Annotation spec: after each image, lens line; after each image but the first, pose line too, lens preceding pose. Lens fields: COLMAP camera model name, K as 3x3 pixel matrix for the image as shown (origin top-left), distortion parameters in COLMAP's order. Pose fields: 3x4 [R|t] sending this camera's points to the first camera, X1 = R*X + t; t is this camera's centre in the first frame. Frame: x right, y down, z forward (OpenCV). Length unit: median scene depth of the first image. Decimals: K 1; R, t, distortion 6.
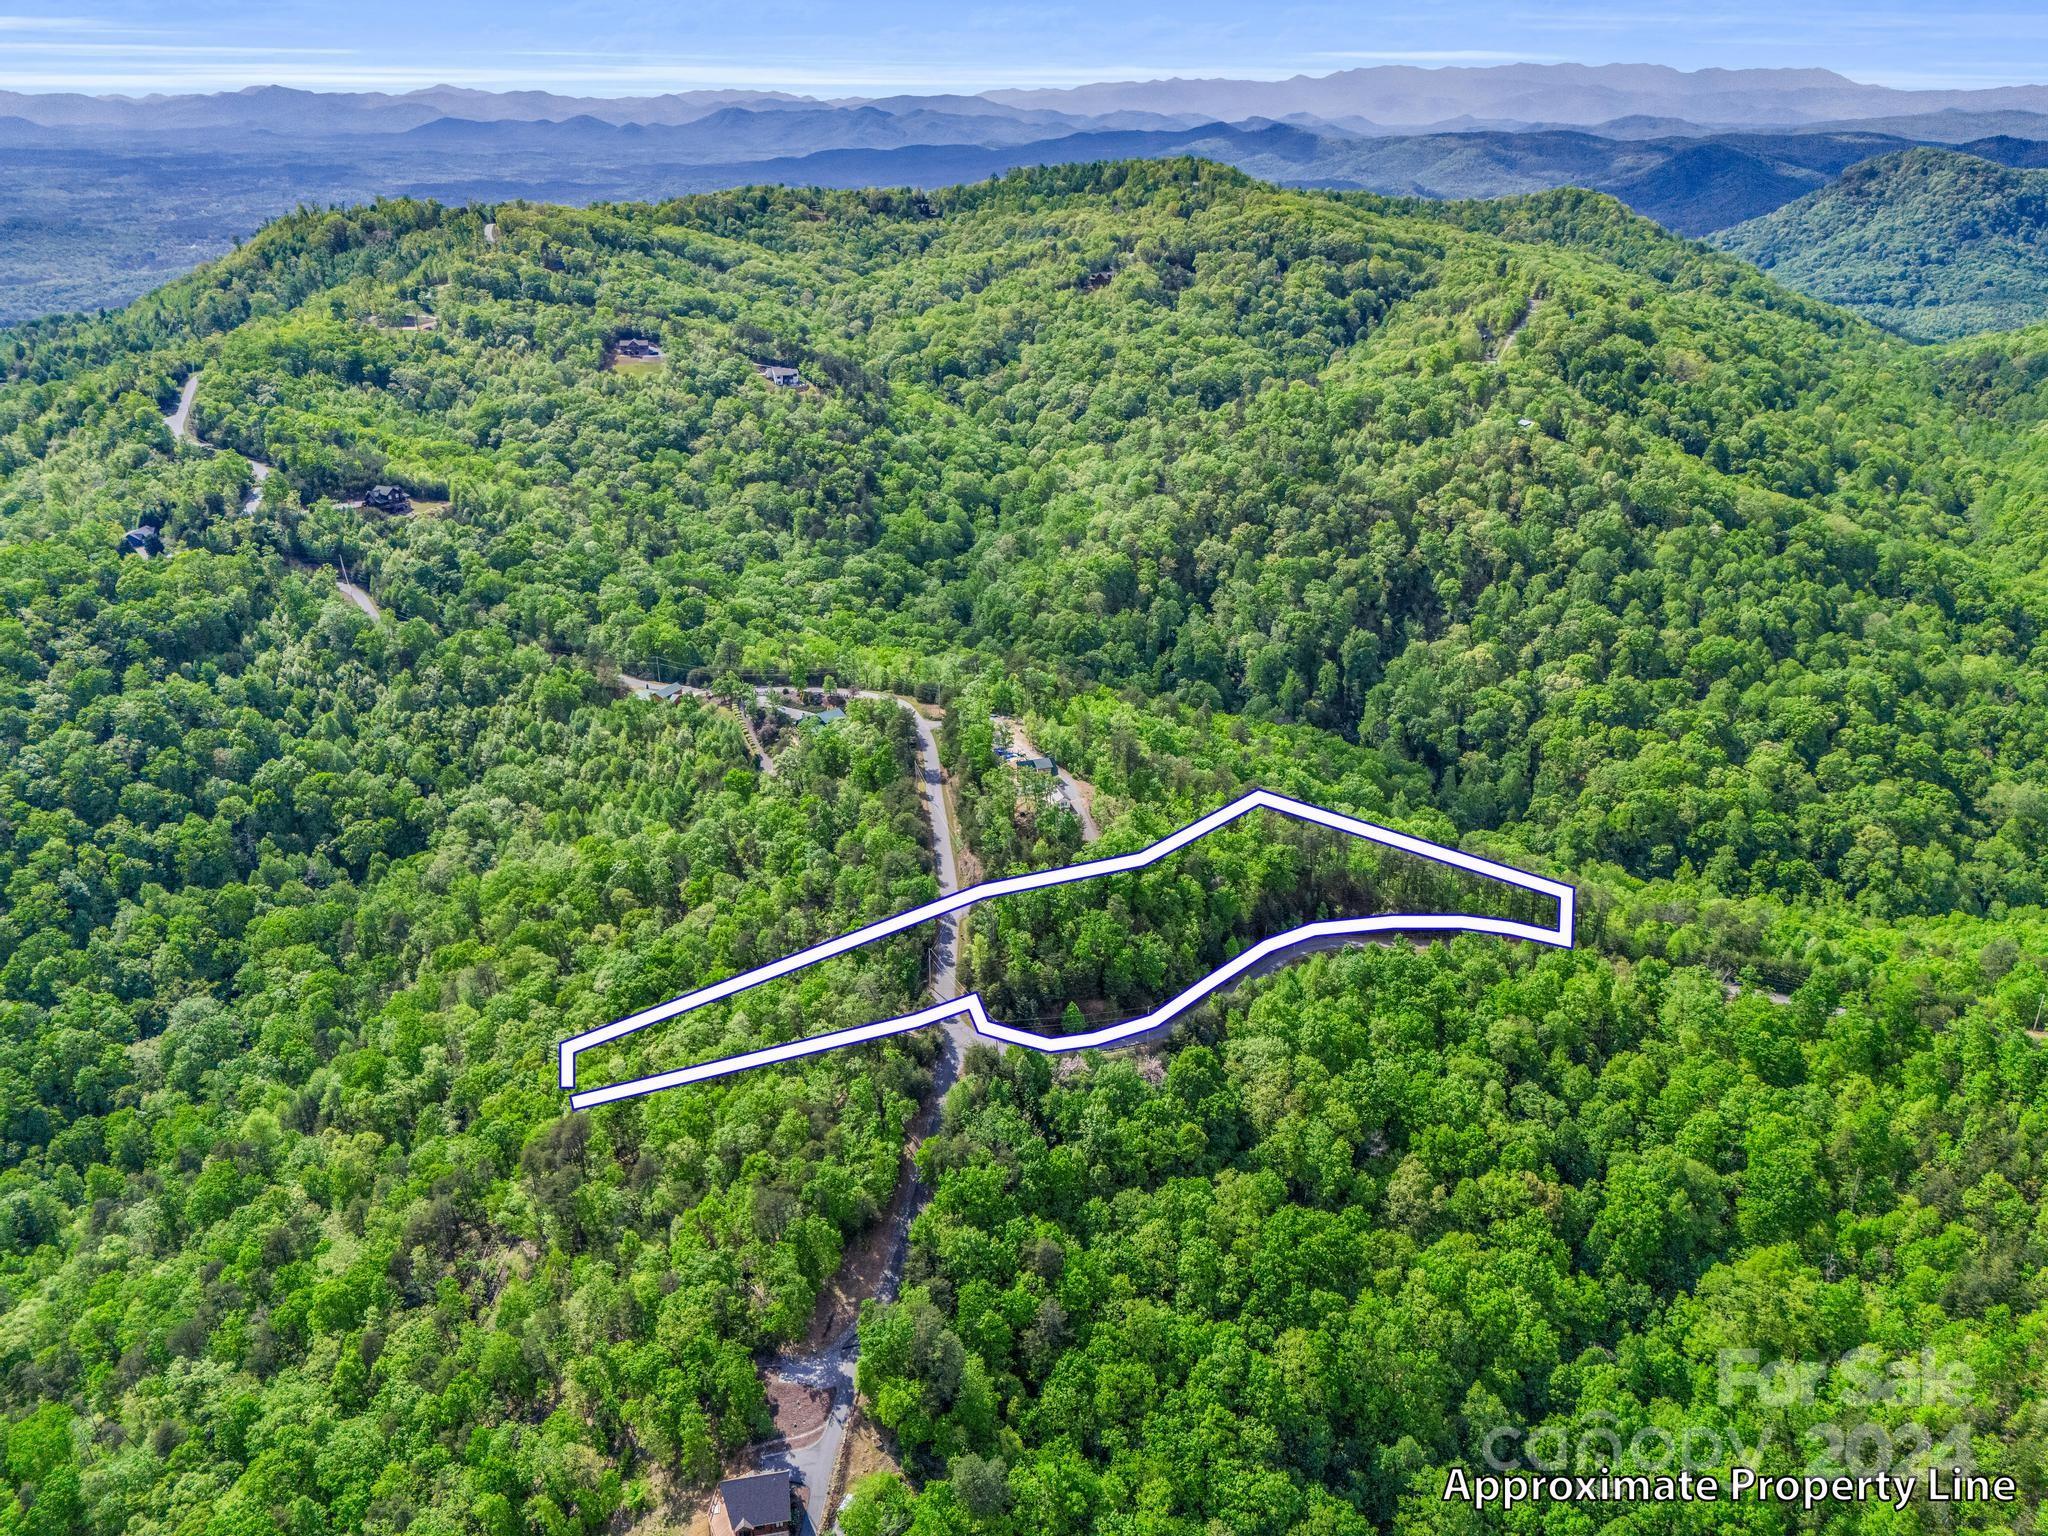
lens RADIAL K [[1496.9, 0, 1024.0], [0, 1496.9, 768.0], [0, 0, 1]] dist [0.061608, -0.063603]
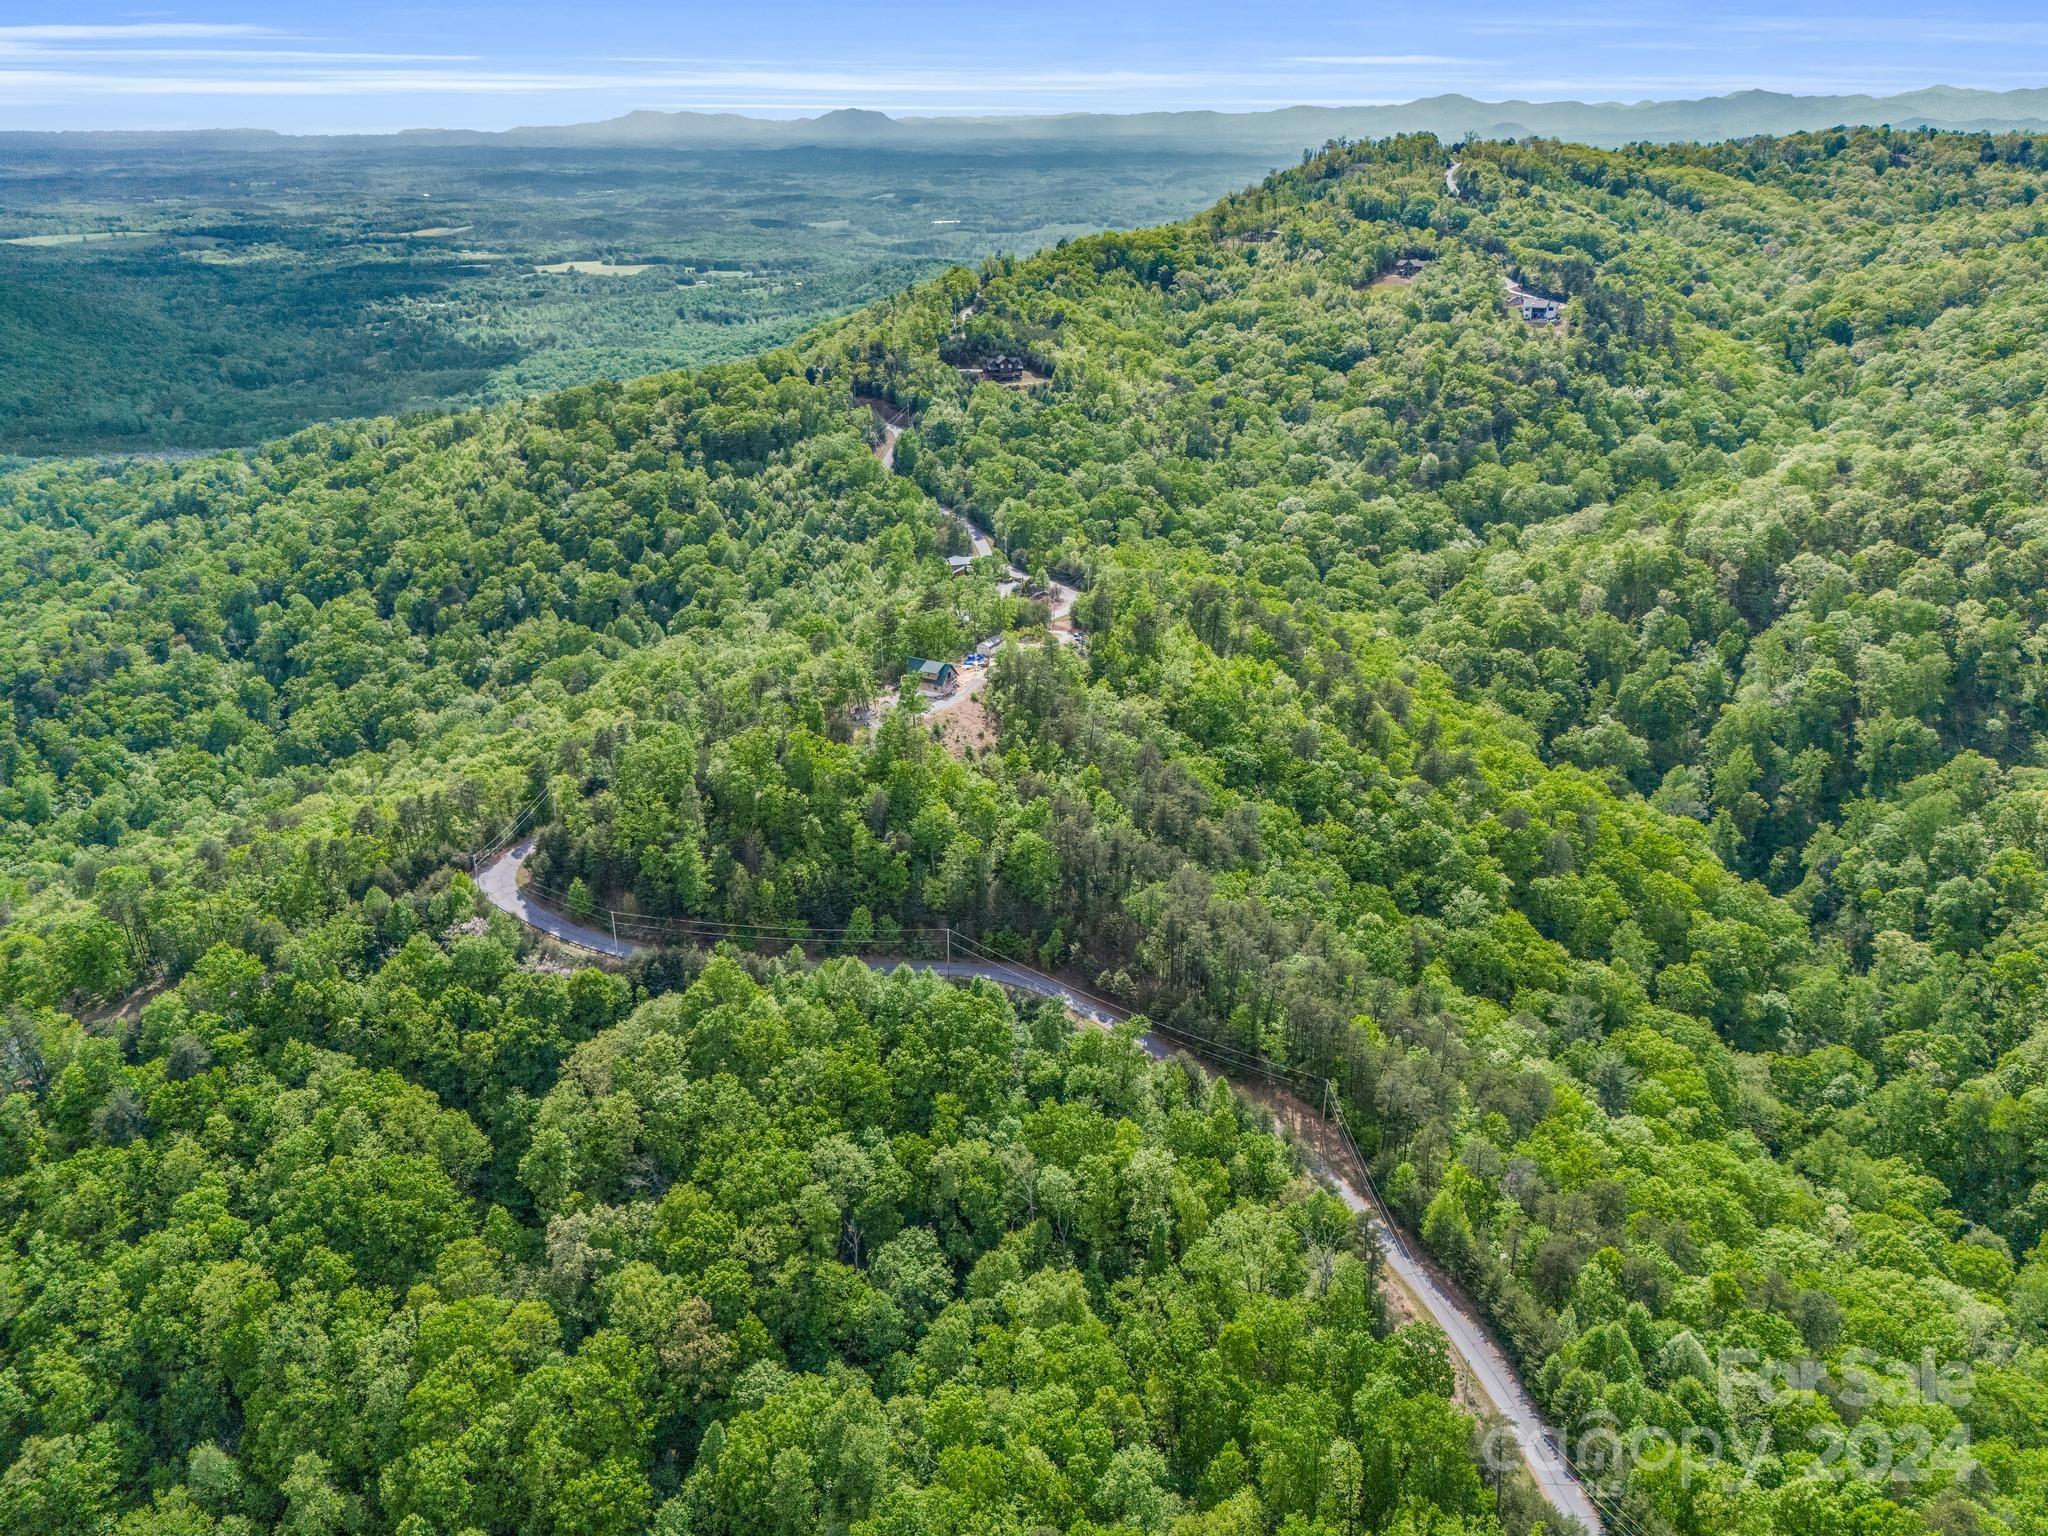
lens RADIAL K [[1496.9, 0, 1024.0], [0, 1496.9, 768.0], [0, 0, 1]] dist [0.061608, -0.063603]
pose [[0.688402, 0.286371, -0.666404, 0.396506], [-0.284482, 0.951745, 0.115116, -0.038297], [0.667213, 0.110334, 0.736650, 0.278919]]
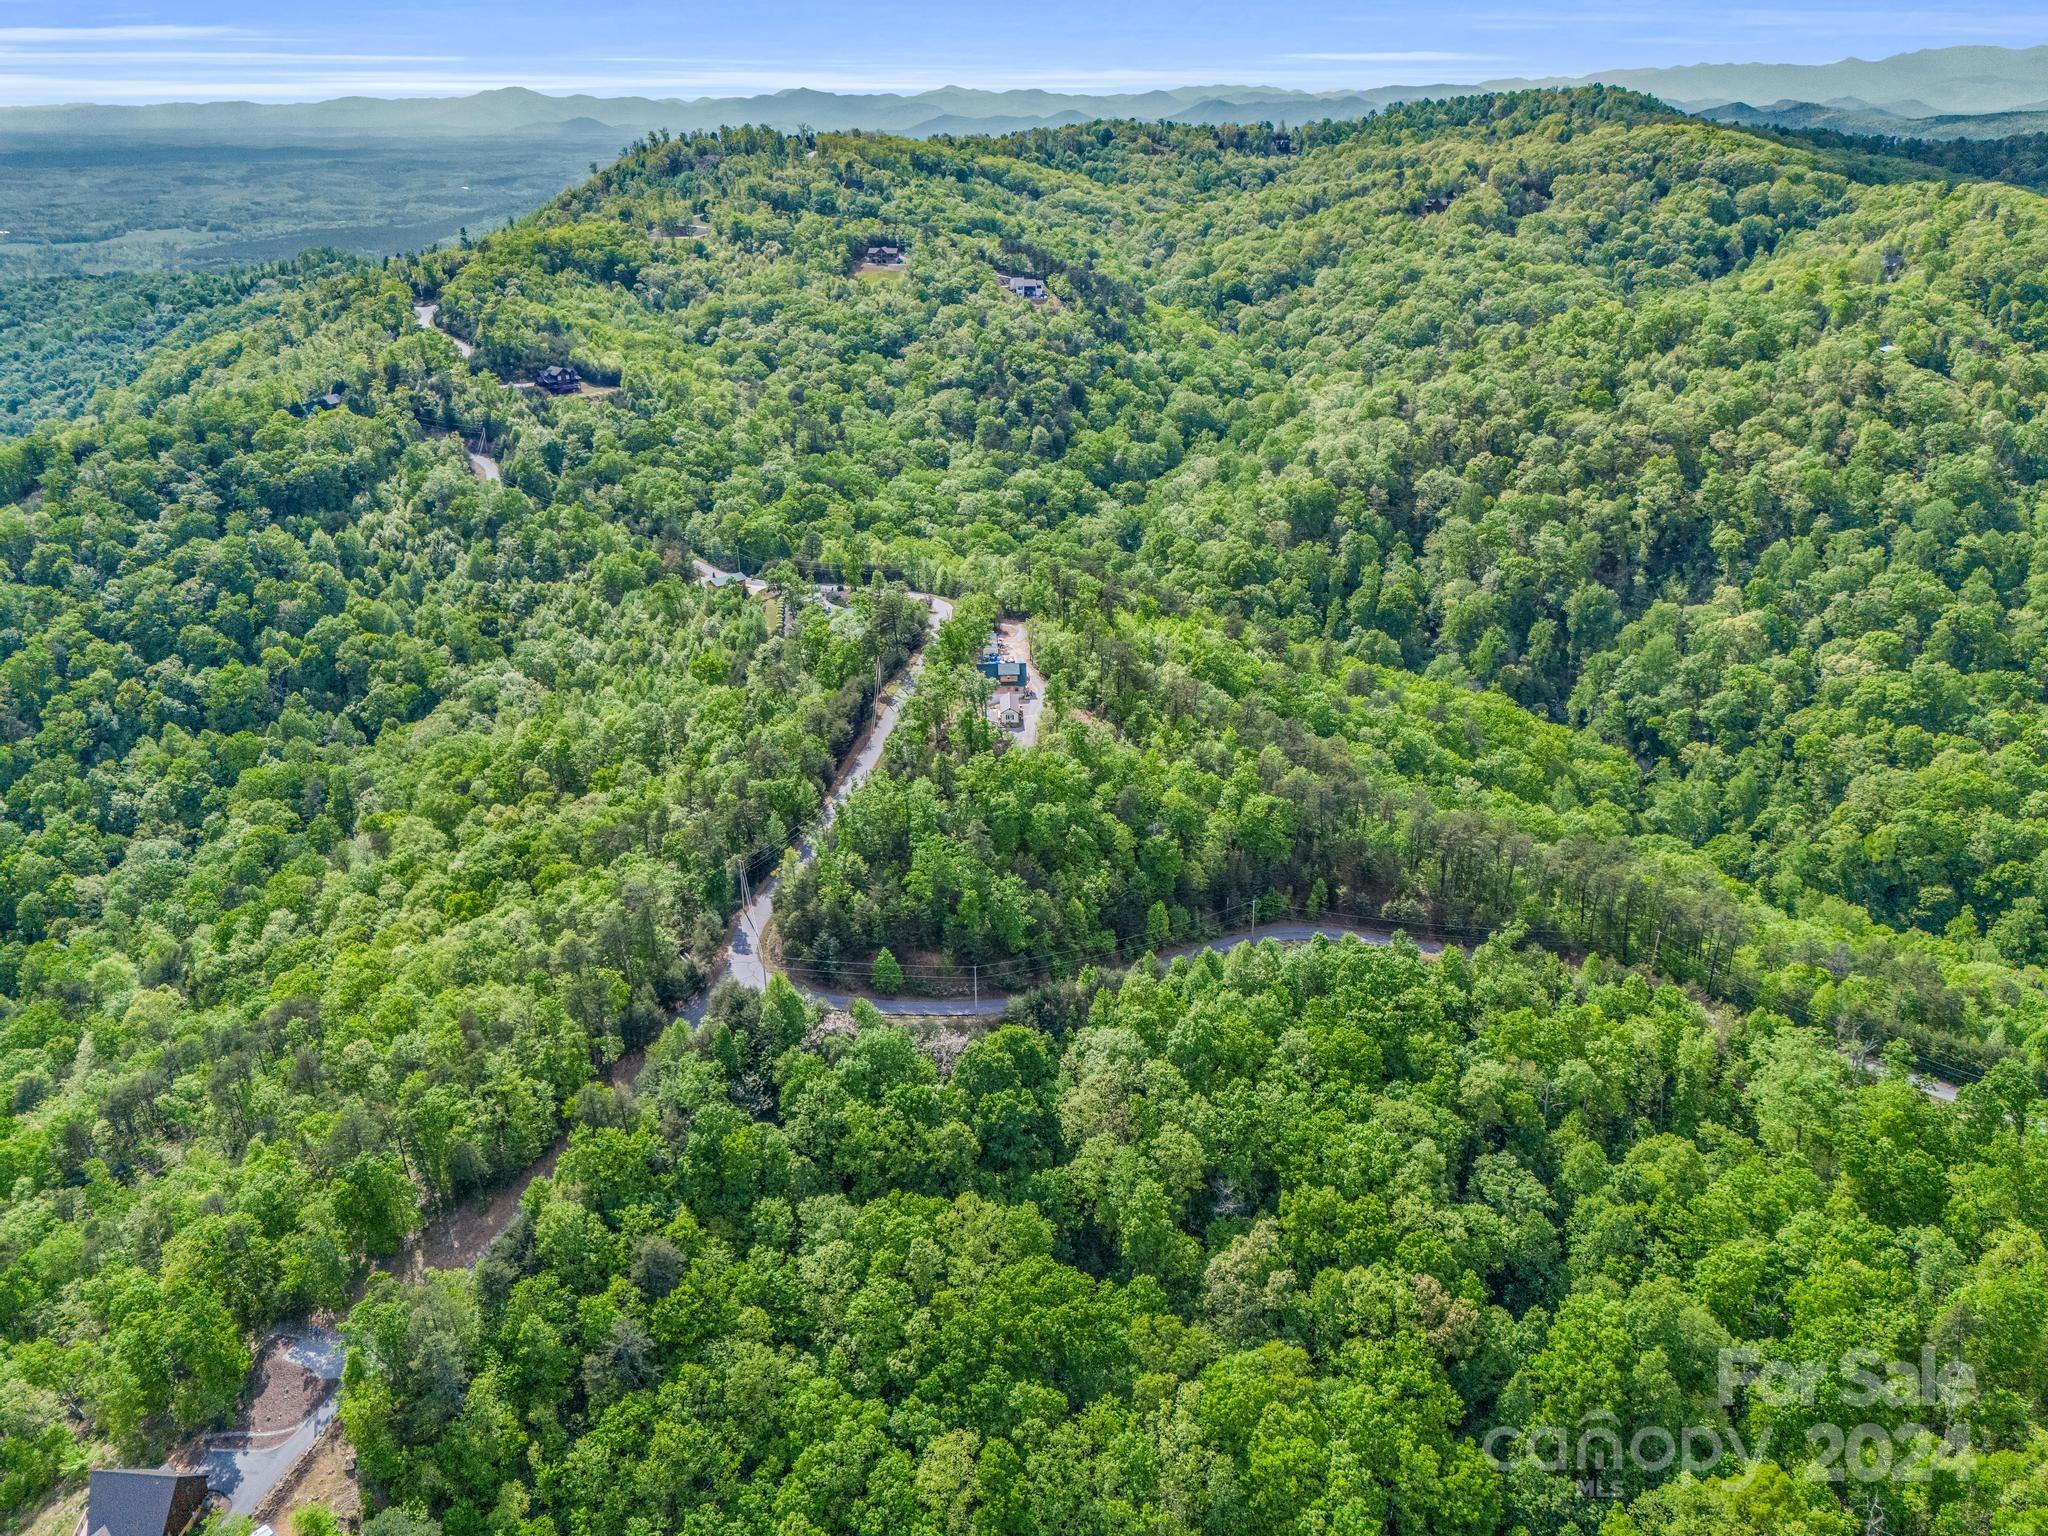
lens RADIAL K [[1525.9, 0, 1024.0], [0, 1525.9, 768.0], [0, 0, 1]] dist [0.044379, -0.029814]
pose [[0.960536, 0.105693, -0.257292, 0.152634], [-0.105393, 0.994318, 0.014997, 0.024078], [0.257415, 0.012711, 0.966217, 0.138912]]
